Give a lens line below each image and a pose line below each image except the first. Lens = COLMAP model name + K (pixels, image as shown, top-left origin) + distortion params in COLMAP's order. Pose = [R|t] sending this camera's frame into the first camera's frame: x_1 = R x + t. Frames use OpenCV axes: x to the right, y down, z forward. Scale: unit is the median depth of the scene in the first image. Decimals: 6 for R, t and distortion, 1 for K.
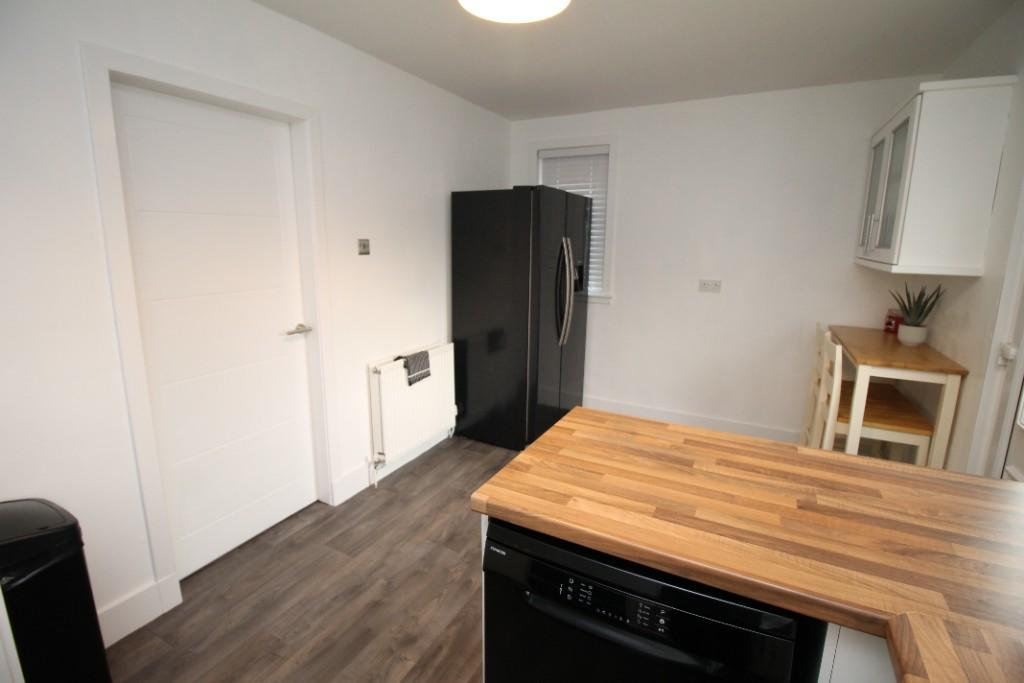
lens RADIAL K [[474.0, 0, 511.6], [0, 474.0, 333.6], [0, 0, 1]] dist [0.001137, -0.014170]
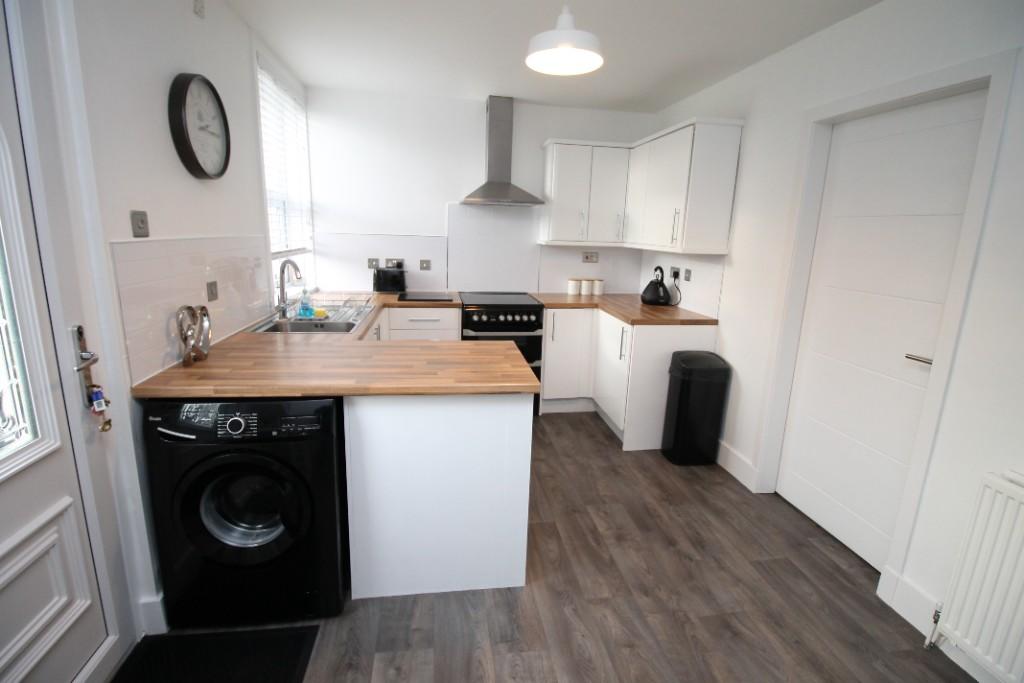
lens RADIAL K [[480.2, 0, 513.9], [0, 480.2, 331.6], [0, 0, 1]] dist [0.000562, -0.014028]
pose [[-0.803270, 0.089924, -0.588788, 0.597904], [-0.153702, 0.923760, 0.350776, -0.238726], [0.575442, 0.372266, -0.728207, 1.263873]]
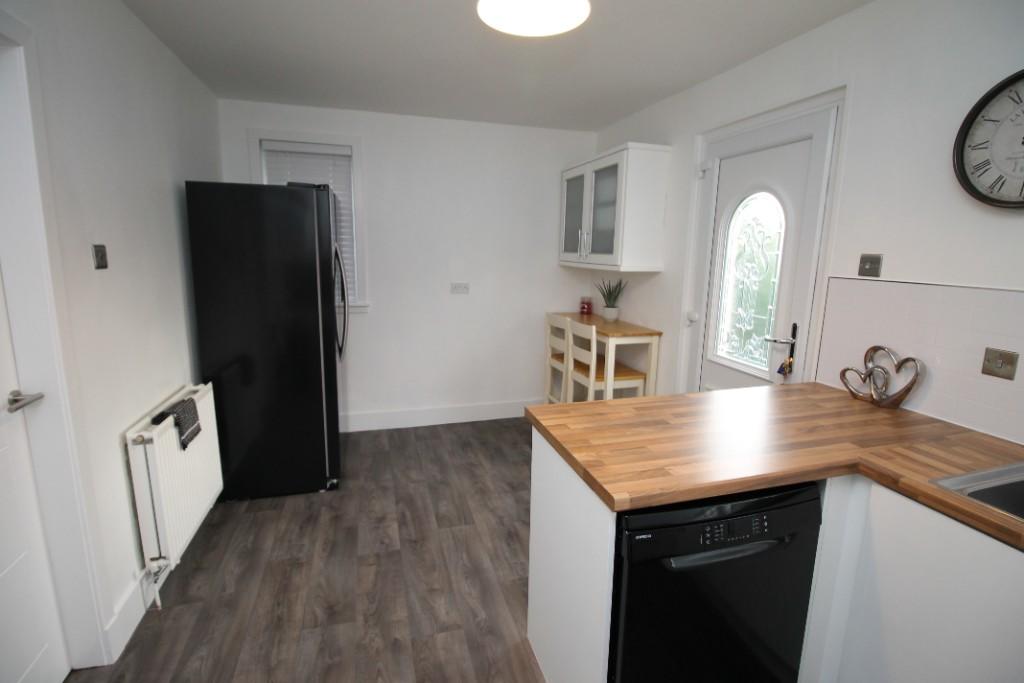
lens RADIAL K [[474.0, 0, 511.6], [0, 474.0, 333.6], [0, 0, 1]] dist [0.001137, -0.014170]
pose [[0.716234, -0.119917, 0.687480, -0.436244], [0.126041, 0.991154, 0.041574, -0.041055], [-0.686384, 0.056874, 0.725012, 0.182081]]
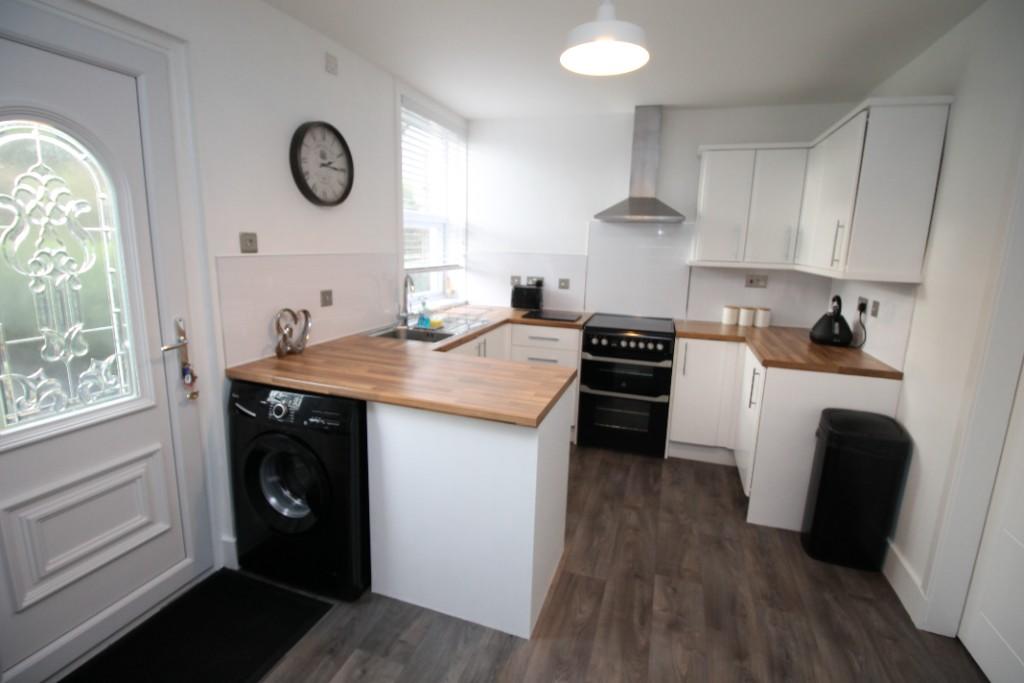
lens RADIAL K [[480.2, 0, 513.9], [0, 480.2, 331.6], [0, 0, 1]] dist [0.000562, -0.014028]
pose [[-0.987175, -0.008239, -0.159429, 0.250299], [-0.066993, 0.927857, 0.366869, -0.264606], [0.144904, 0.372845, -0.916509, 1.343455]]
